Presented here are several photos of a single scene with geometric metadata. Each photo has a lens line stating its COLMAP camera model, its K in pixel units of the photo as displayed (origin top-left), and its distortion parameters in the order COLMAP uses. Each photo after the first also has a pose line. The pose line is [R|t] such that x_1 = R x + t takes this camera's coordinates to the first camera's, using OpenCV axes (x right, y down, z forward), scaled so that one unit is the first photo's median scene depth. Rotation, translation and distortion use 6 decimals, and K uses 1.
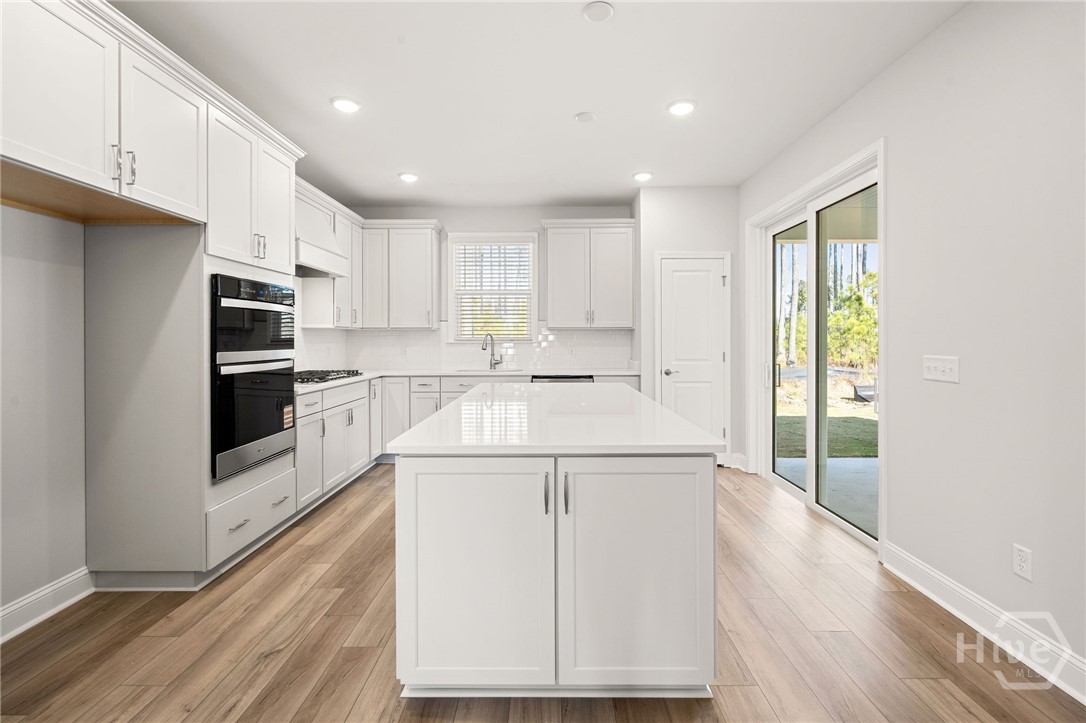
lens RADIAL K [[498.5, 0, 547.9], [0, 498.5, 335.9], [0, 0, 1]] dist [-0.001044, -0.001294]
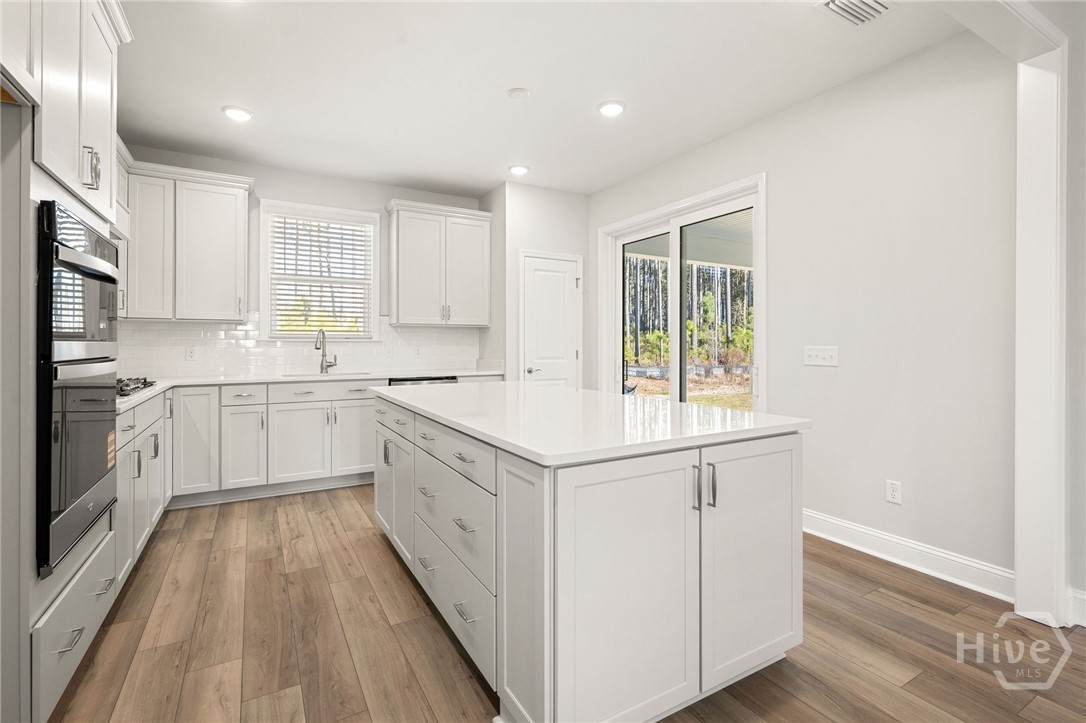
lens RADIAL K [[498.5, 0, 545.7], [0, 498.5, 344.2], [0, 0, 1]] dist [-0.001044, -0.001294]
pose [[0.858950, 0.002606, 0.512053, -0.254764], [-0.004816, 0.999984, 0.002990, 0.017493], [-0.512037, -0.005034, 0.858949, 0.128889]]
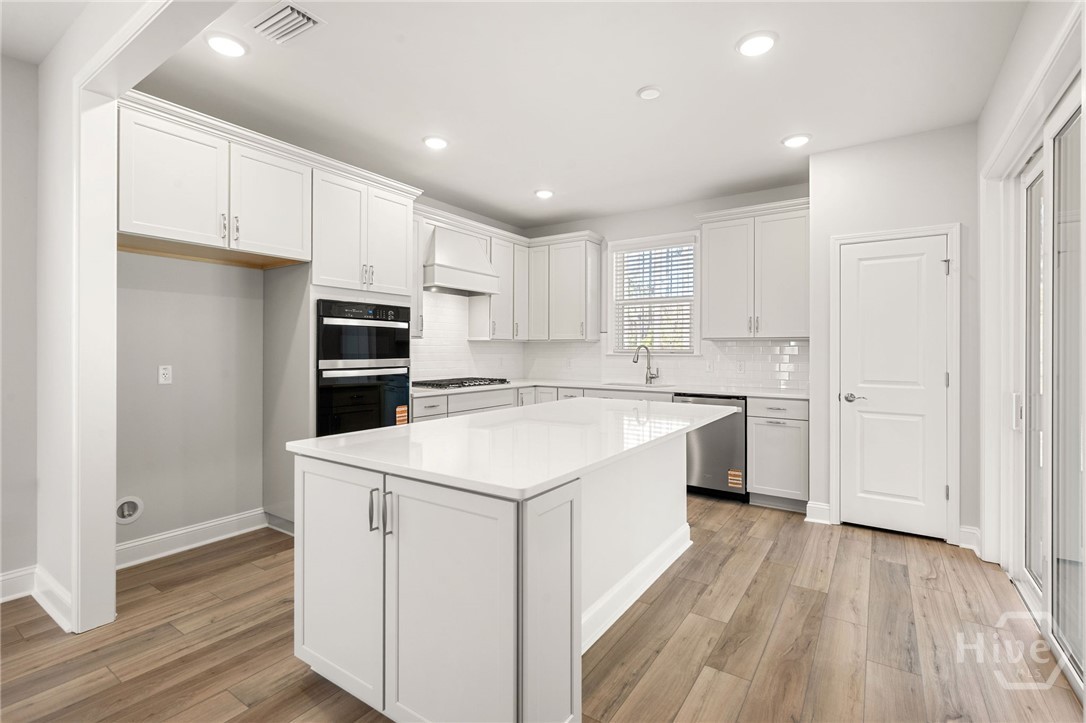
lens RADIAL K [[498.5, 0, 543.2], [0, 498.5, 352.2], [0, 0, 1]] dist [-0.001044, -0.001294]
pose [[0.828923, 0.007121, -0.559317, 0.287942], [-0.001793, 0.999948, 0.010074, -0.000896], [0.559359, -0.007348, 0.828893, 0.138451]]
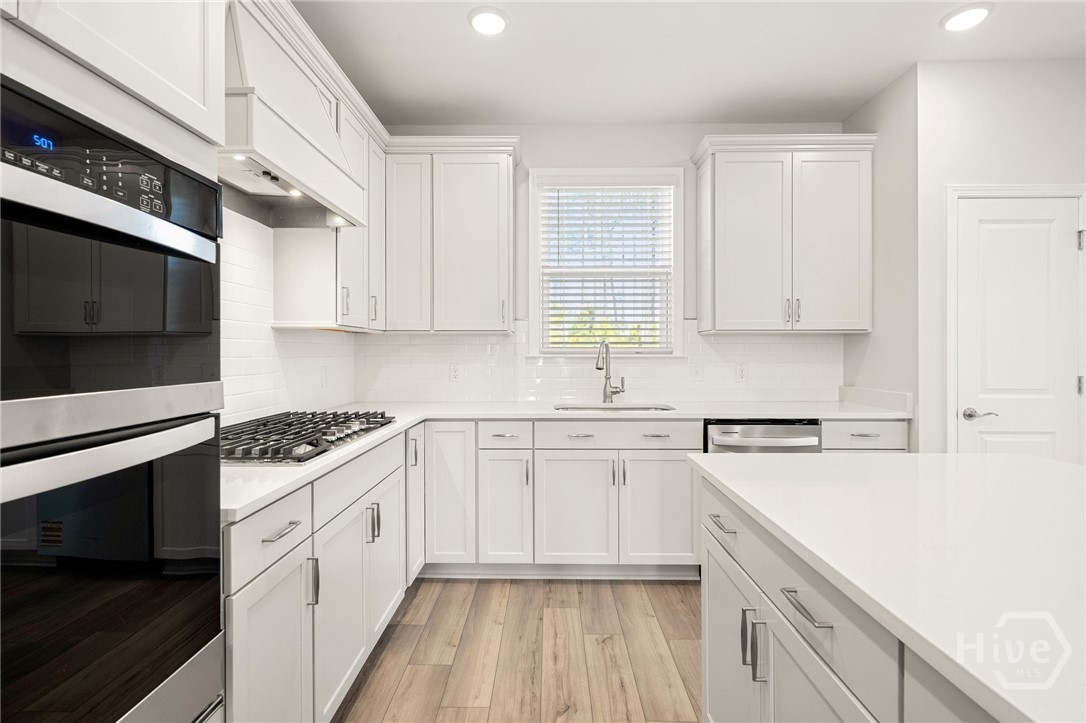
lens RADIAL K [[498.5, 0, 540.6], [0, 498.5, 353.2], [0, 0, 1]] dist [-0.001044, -0.001294]
pose [[0.999947, 0.000962, -0.010251, -0.214427], [-0.000875, 0.999963, 0.008525, 0.004960], [0.010259, -0.008515, 0.999911, 0.489750]]
